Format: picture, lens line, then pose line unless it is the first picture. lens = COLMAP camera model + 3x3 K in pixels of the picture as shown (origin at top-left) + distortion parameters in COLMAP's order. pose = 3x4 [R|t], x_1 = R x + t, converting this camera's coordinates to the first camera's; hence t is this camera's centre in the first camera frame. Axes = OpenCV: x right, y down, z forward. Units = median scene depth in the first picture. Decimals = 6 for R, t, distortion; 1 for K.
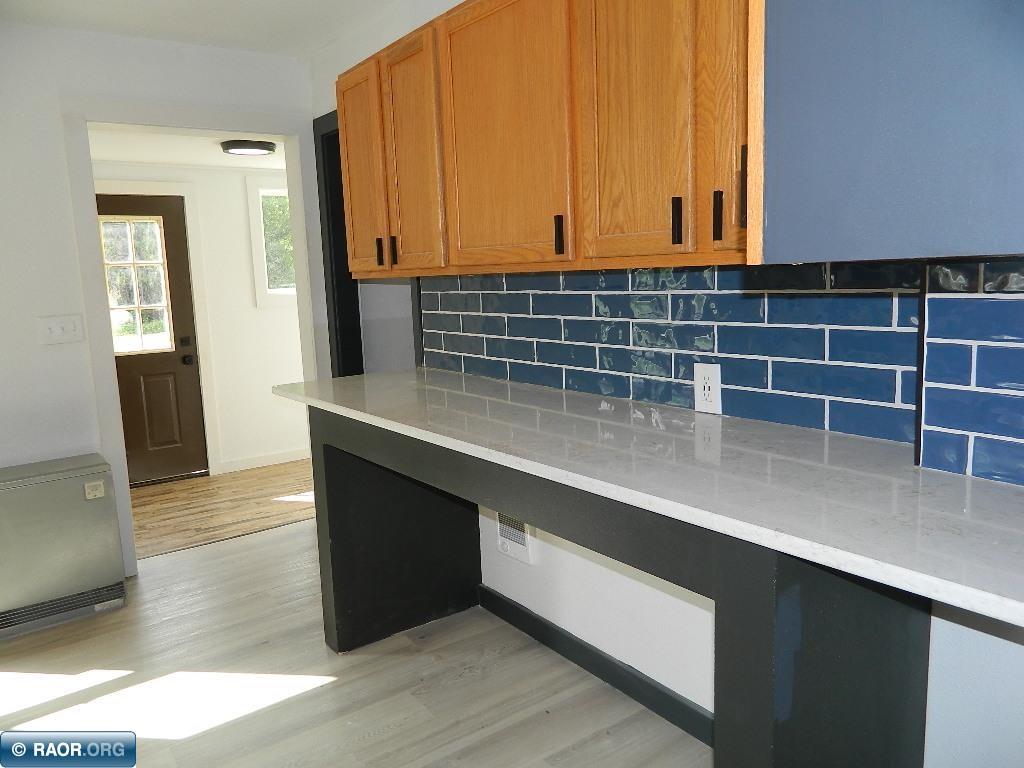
lens RADIAL K [[759.6, 0, 511.0], [0, 759.6, 380.6], [0, 0, 1]] dist [0.003170, -0.008258]
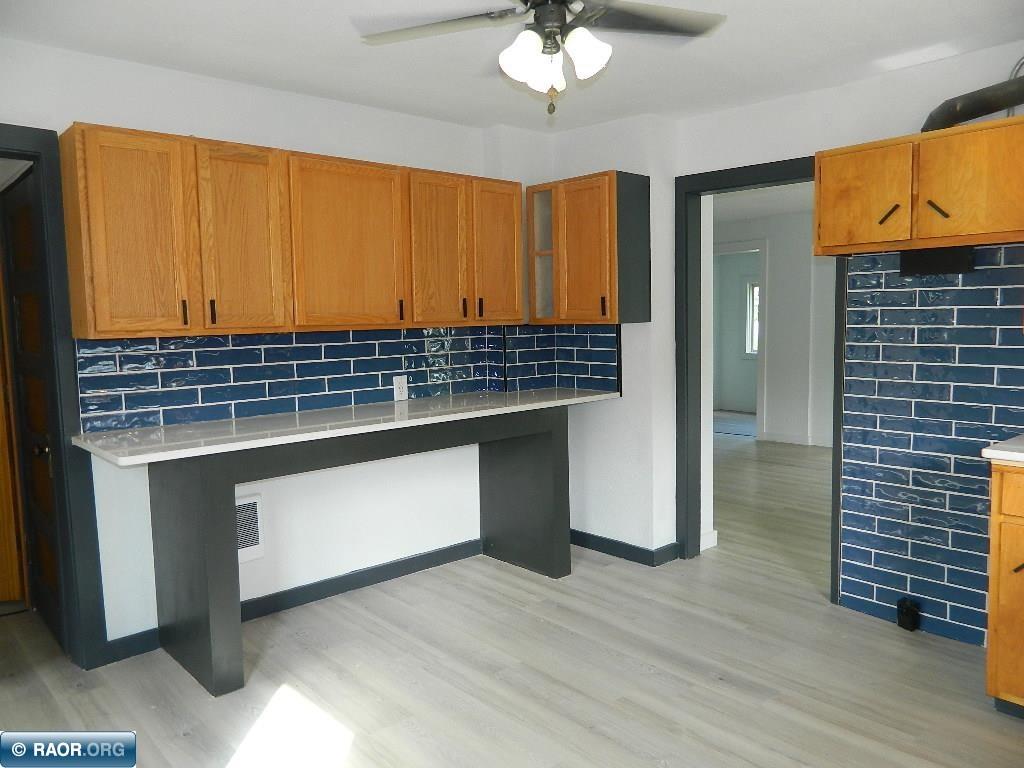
lens RADIAL K [[759.6, 0, 510.7], [0, 759.6, 383.4], [0, 0, 1]] dist [0.003170, -0.008258]
pose [[-0.101628, -0.050179, 0.993556, -1.747183], [0.166547, 0.983774, 0.066721, -0.086519], [-0.980782, 0.172254, -0.091621, 0.881233]]
